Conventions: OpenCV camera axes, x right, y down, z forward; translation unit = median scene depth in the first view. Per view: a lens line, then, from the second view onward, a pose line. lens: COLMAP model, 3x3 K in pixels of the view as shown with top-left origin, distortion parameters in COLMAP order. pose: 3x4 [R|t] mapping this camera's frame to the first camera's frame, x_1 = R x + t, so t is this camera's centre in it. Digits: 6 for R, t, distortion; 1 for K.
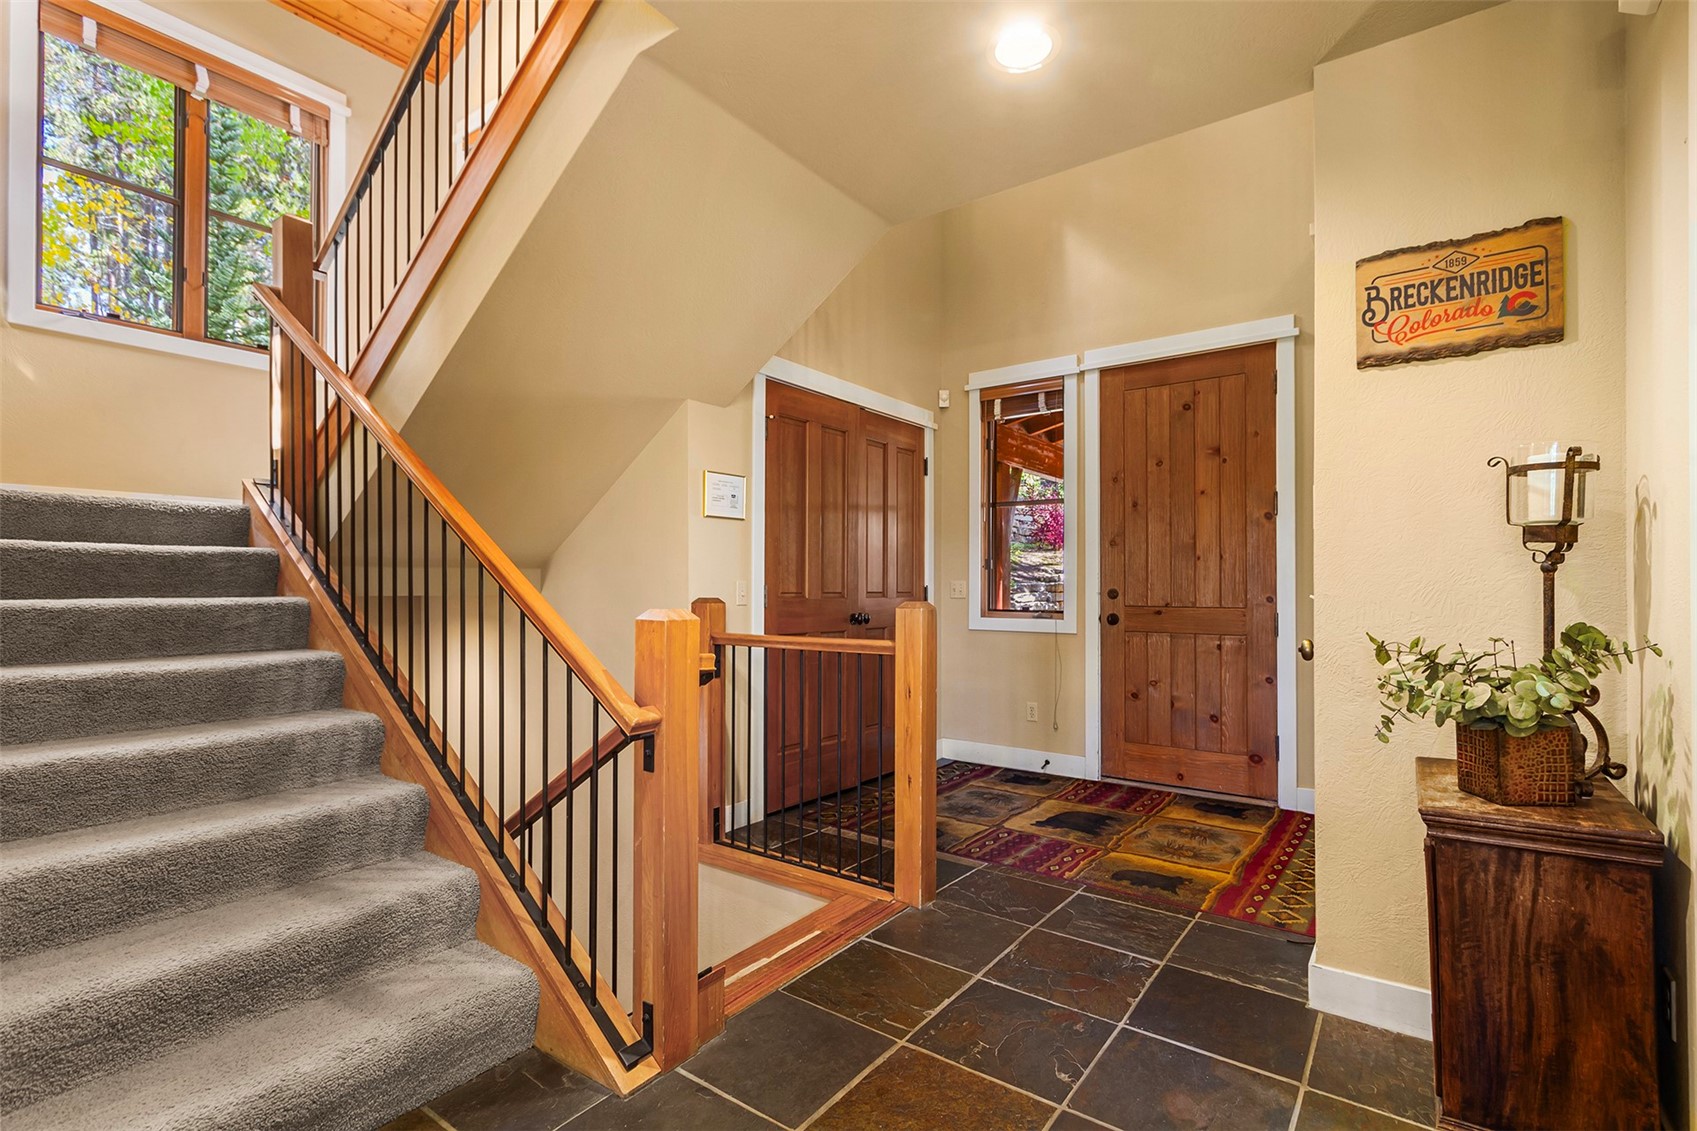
lens RADIAL K [[821.7, 0, 847.2], [0, 821.7, 570.3], [0, 0, 1]] dist [0.002665, -0.001135]
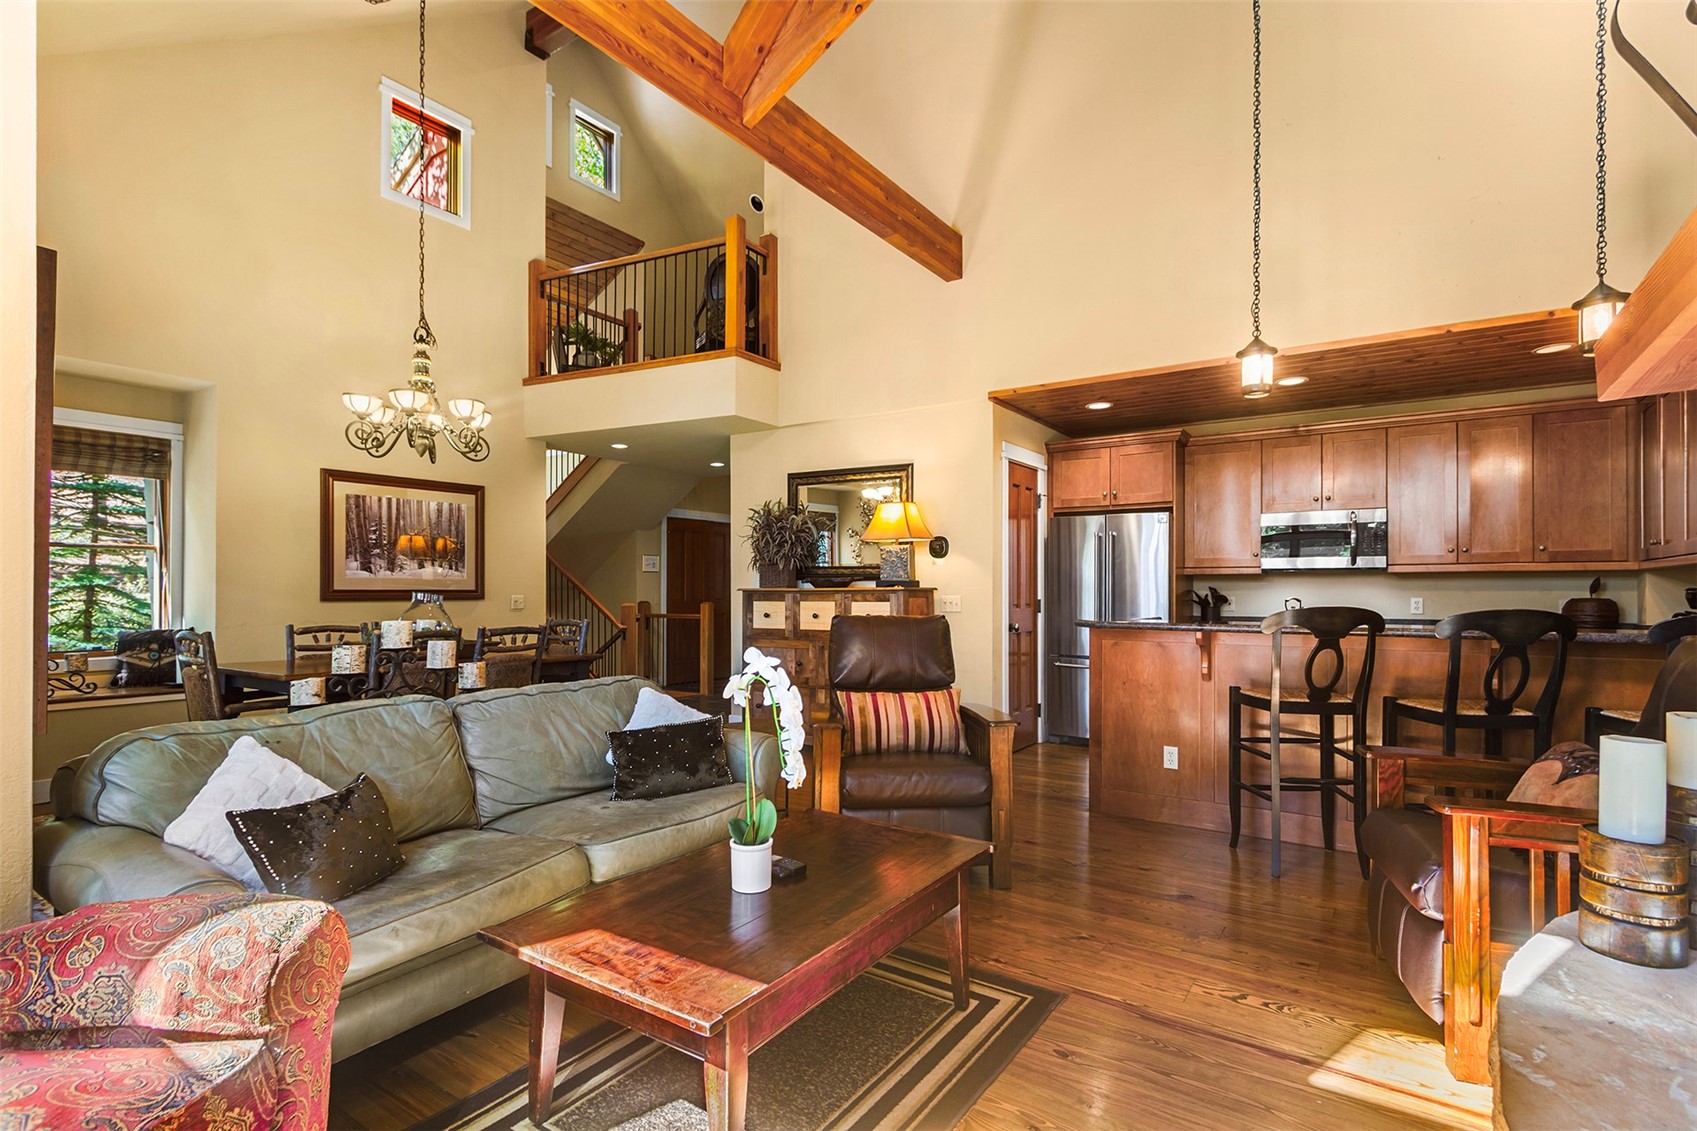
lens RADIAL K [[821.7, 0, 847.1], [0, 821.7, 571.5], [0, 0, 1]] dist [0.002665, -0.001135]
pose [[0.999371, -0.001698, 0.035428, 0.415825], [0.001835, 0.999991, -0.003808, -0.052090], [-0.035421, 0.003871, 0.999365, -1.803371]]
